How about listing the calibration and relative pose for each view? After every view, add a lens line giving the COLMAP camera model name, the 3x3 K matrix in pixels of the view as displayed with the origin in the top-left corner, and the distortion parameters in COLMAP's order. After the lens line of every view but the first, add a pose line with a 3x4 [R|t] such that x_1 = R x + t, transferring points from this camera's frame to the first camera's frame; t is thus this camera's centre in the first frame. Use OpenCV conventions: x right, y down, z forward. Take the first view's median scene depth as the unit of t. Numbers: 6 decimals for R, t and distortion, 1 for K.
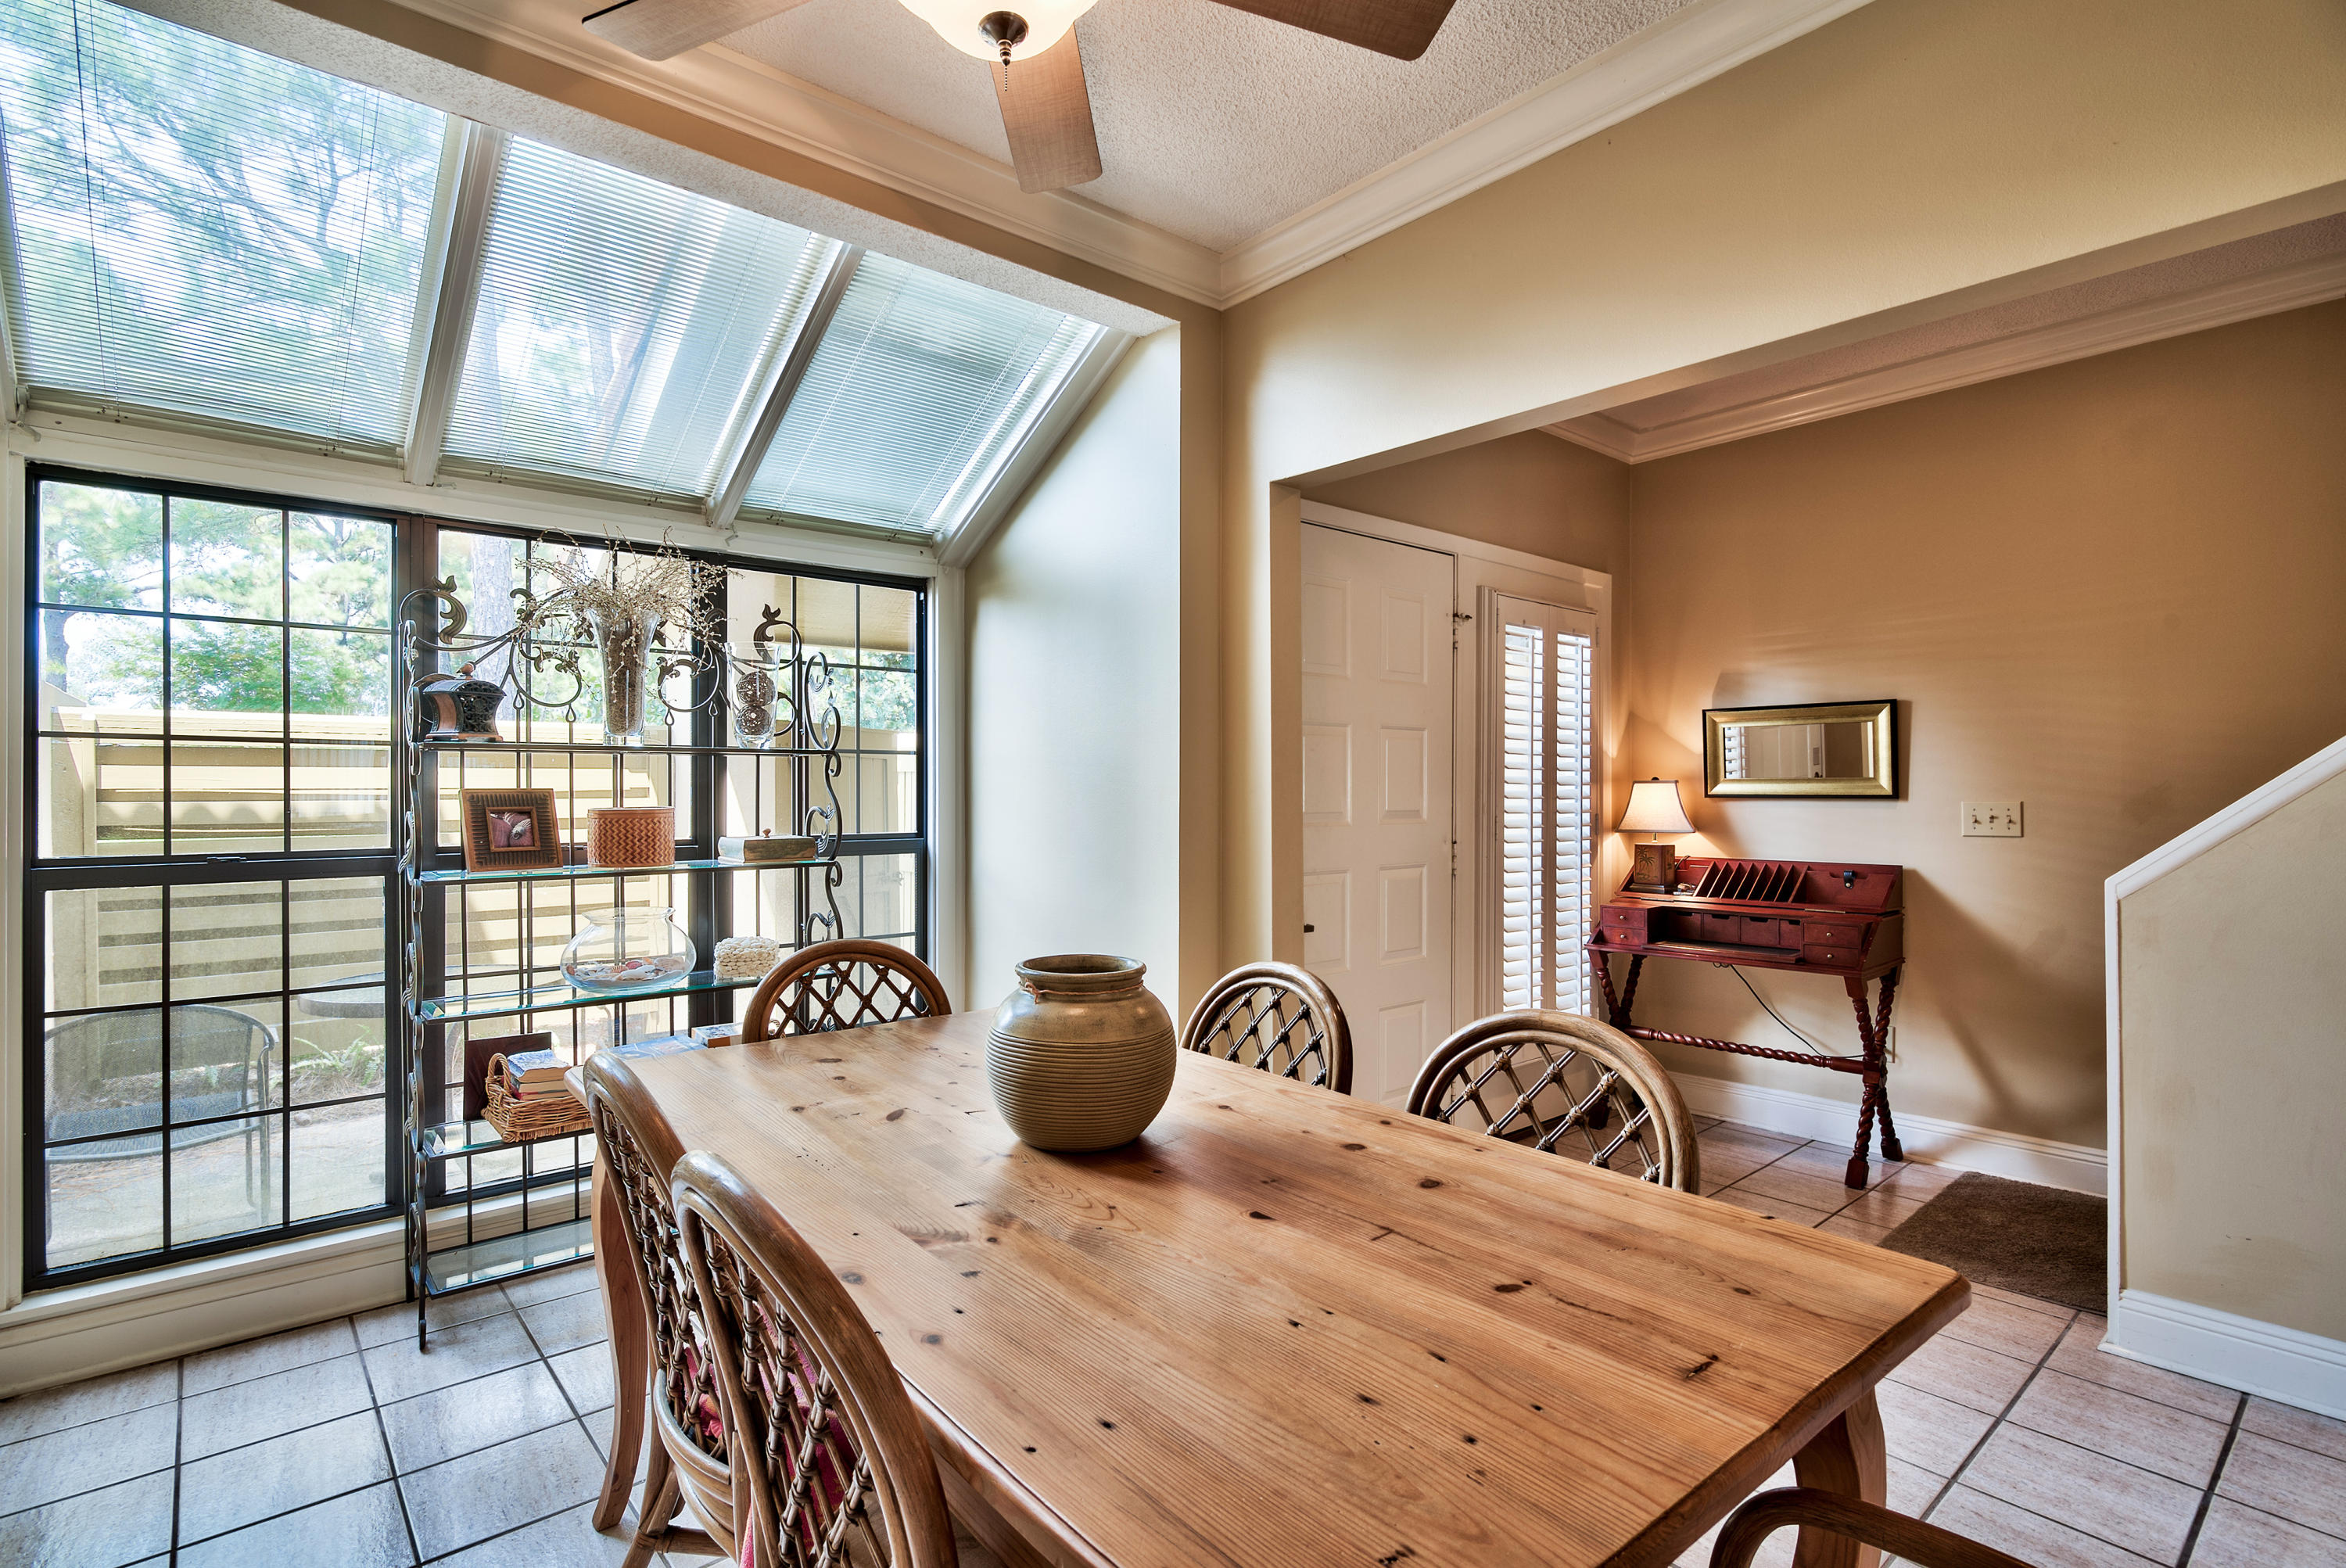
lens RADIAL K [[1134.5, 0, 1172.2], [0, 1134.5, 765.5], [0, 0, 1]] dist [0.003086, -0.002191]
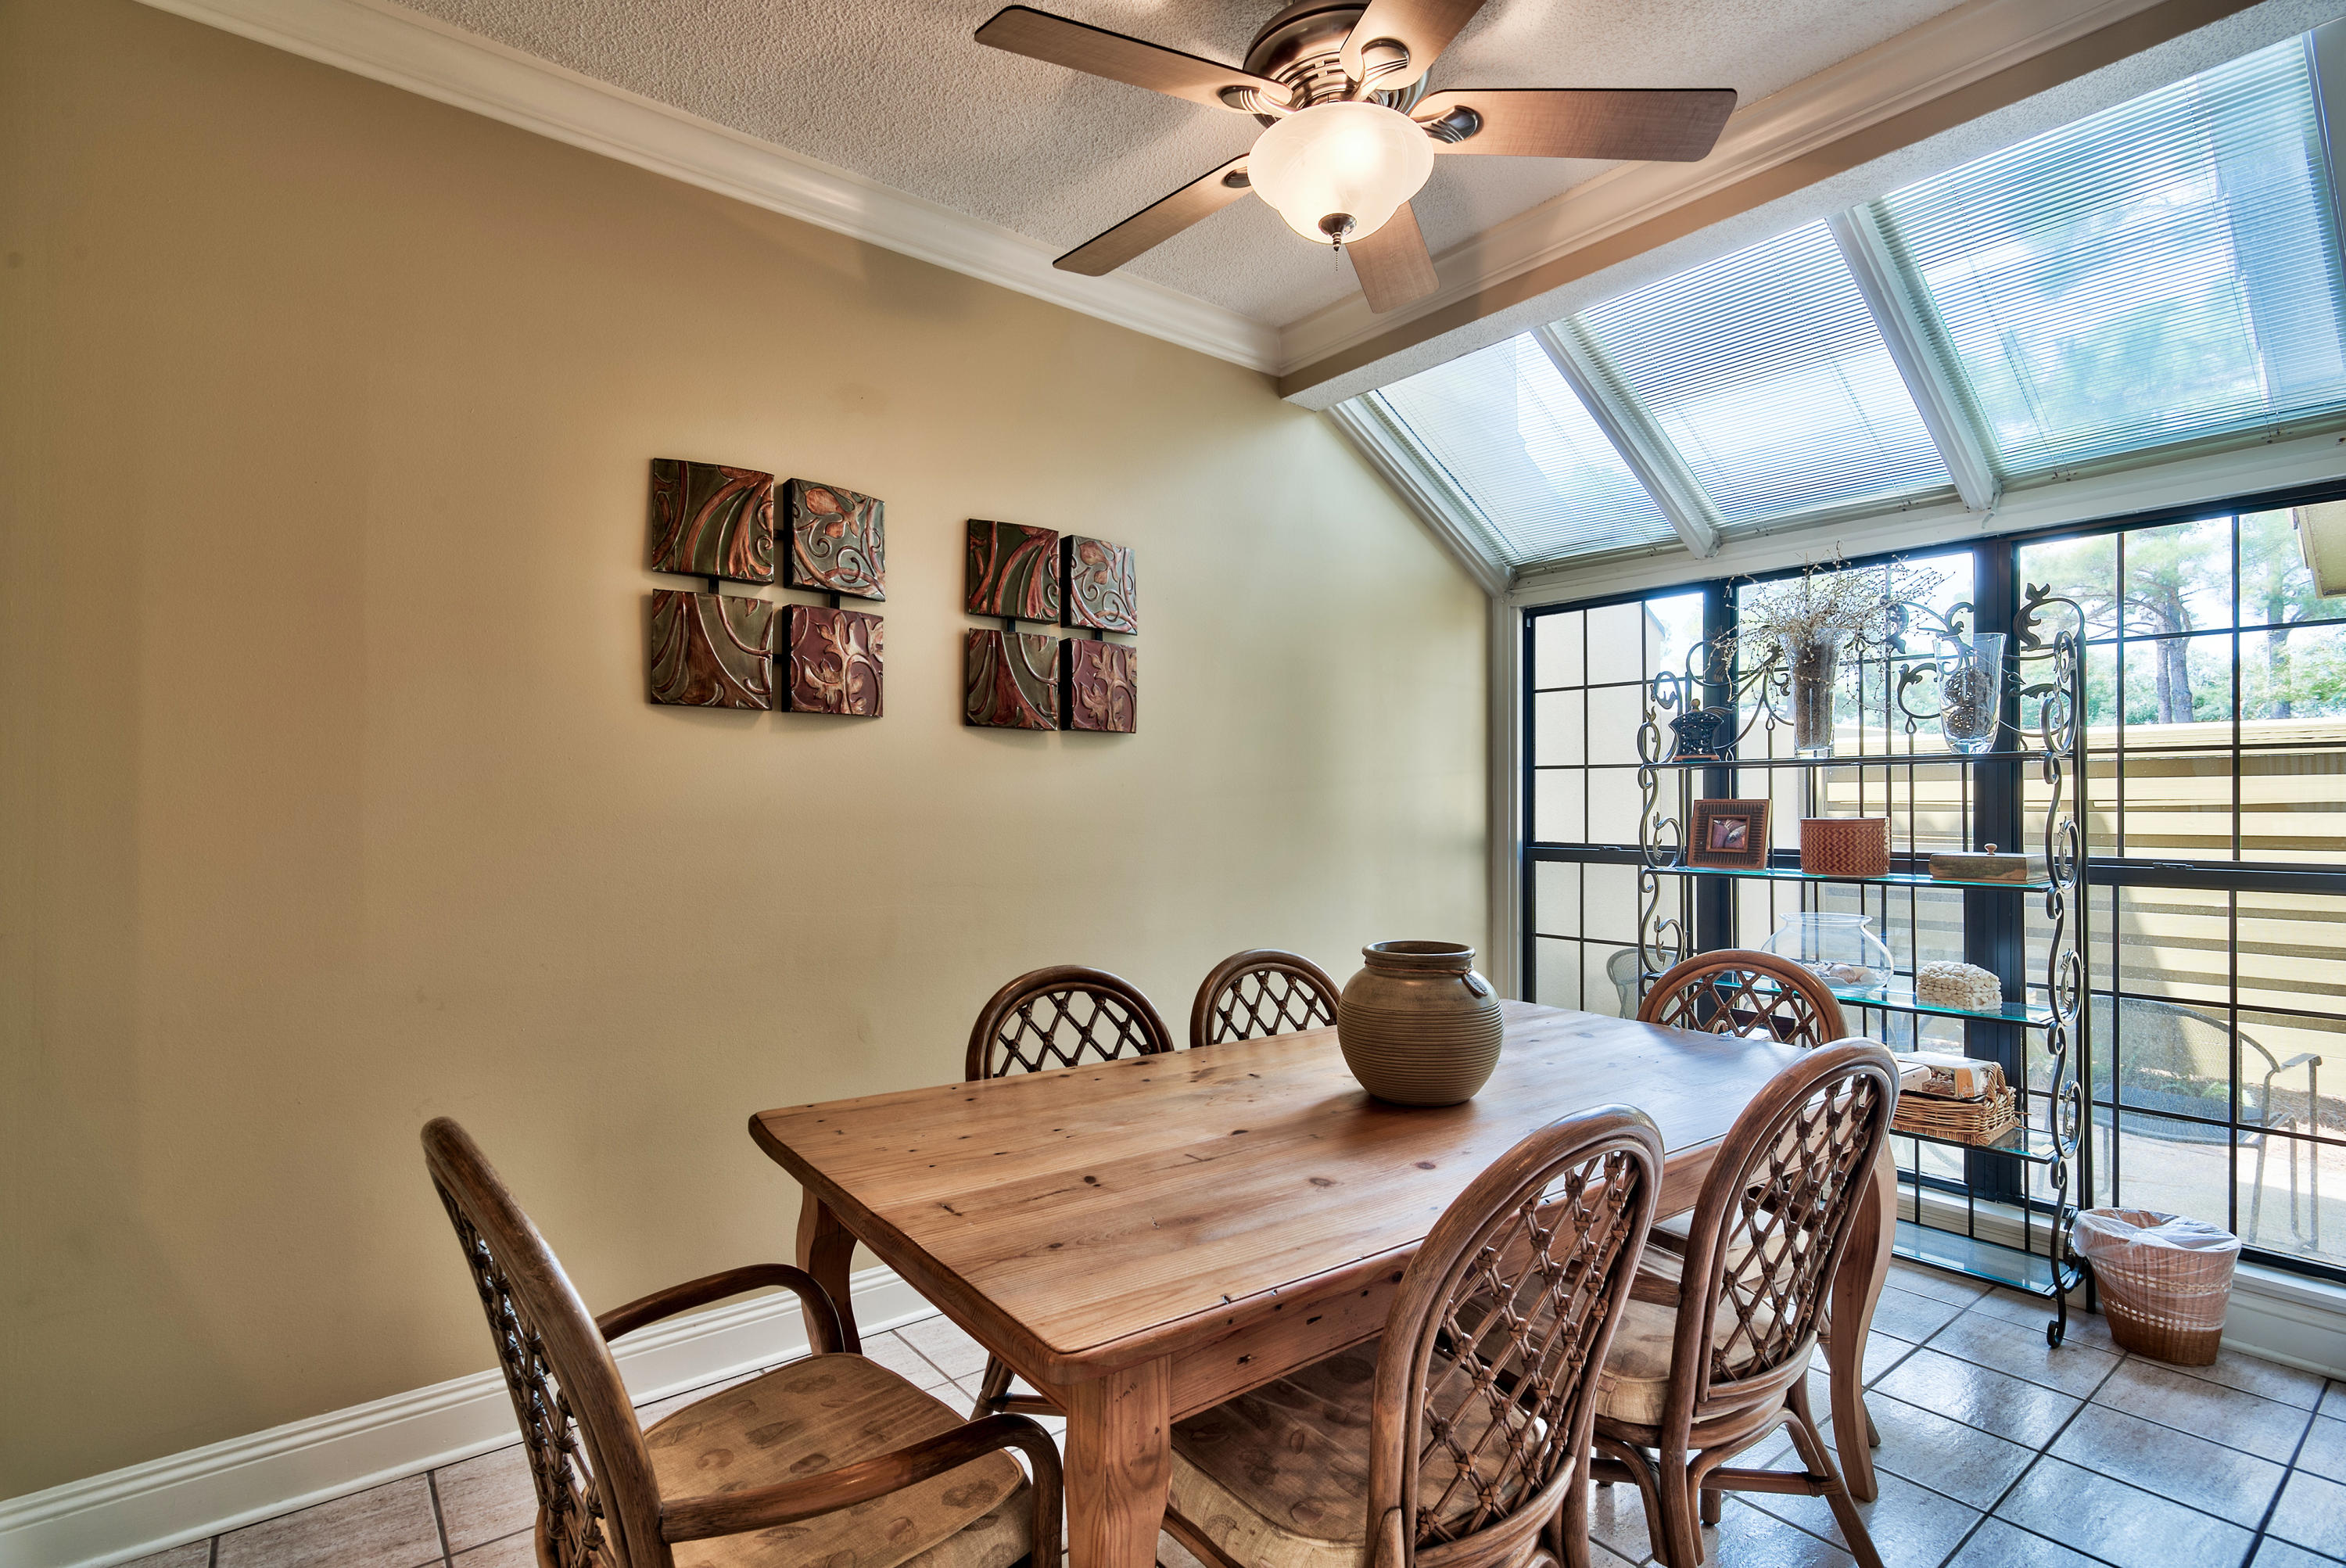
lens RADIAL K [[1134.5, 0, 1169.1], [0, 1134.5, 805.1], [0, 0, 1]] dist [0.003086, -0.002191]
pose [[-0.047193, 0.004905, -0.998874, 0.632873], [0.021359, 0.999764, 0.003901, 0.009061], [0.998657, -0.021151, -0.047287, 0.458830]]
